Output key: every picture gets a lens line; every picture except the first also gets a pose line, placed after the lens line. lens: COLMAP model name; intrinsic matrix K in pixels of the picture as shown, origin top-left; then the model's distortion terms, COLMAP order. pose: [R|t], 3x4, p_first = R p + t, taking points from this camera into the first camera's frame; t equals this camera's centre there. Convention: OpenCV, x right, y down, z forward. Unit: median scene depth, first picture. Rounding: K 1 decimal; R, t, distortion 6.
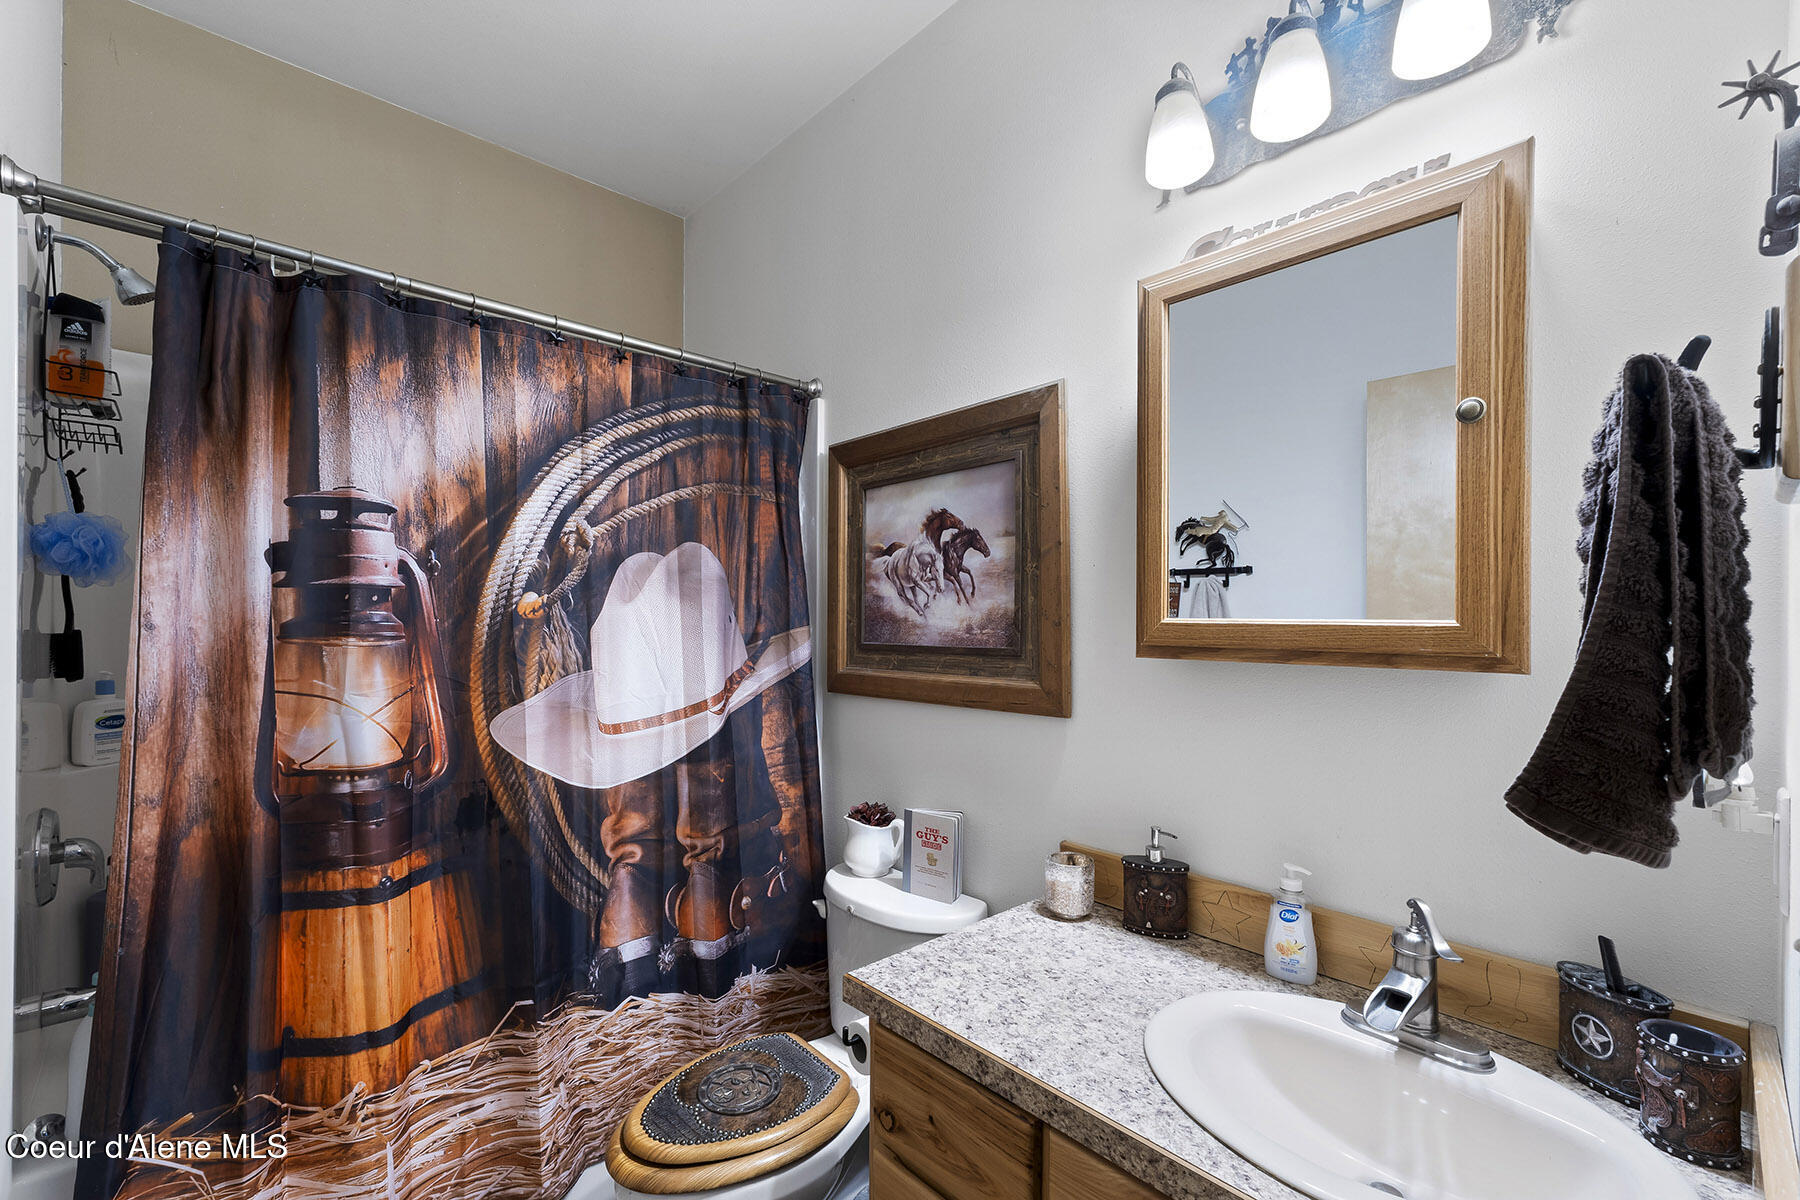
lens RADIAL K [[756.5, 0, 900.0], [0, 756.5, 600.0], [0, 0, 1]] dist [0.002308, 0.000278]
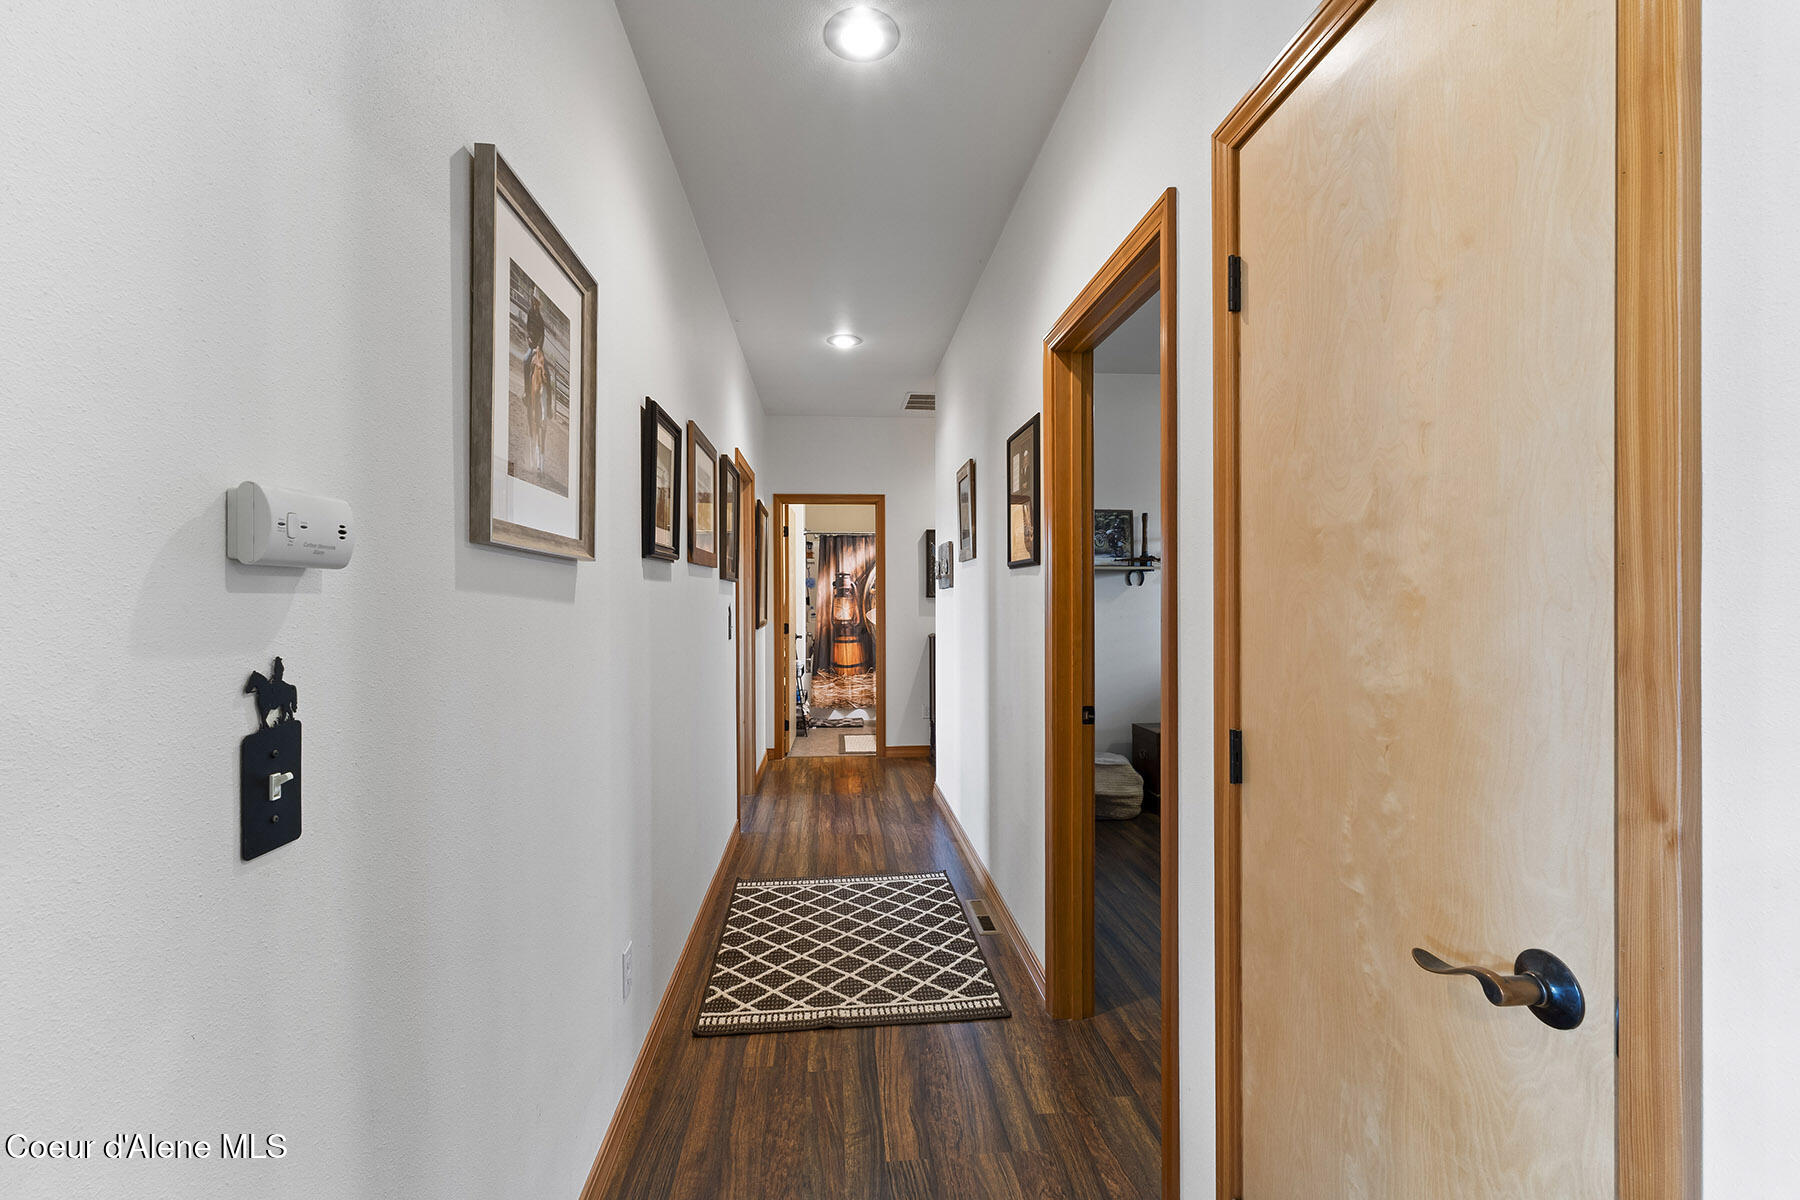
lens RADIAL K [[756.5, 0, 900.0], [0, 756.5, 600.0], [0, 0, 1]] dist [0.002308, 0.000278]
pose [[0.799237, -0.004455, -0.600999, 3.098254], [0.010121, 0.999931, 0.006047, 0.039936], [0.600930, -0.010915, 0.799227, -3.369206]]
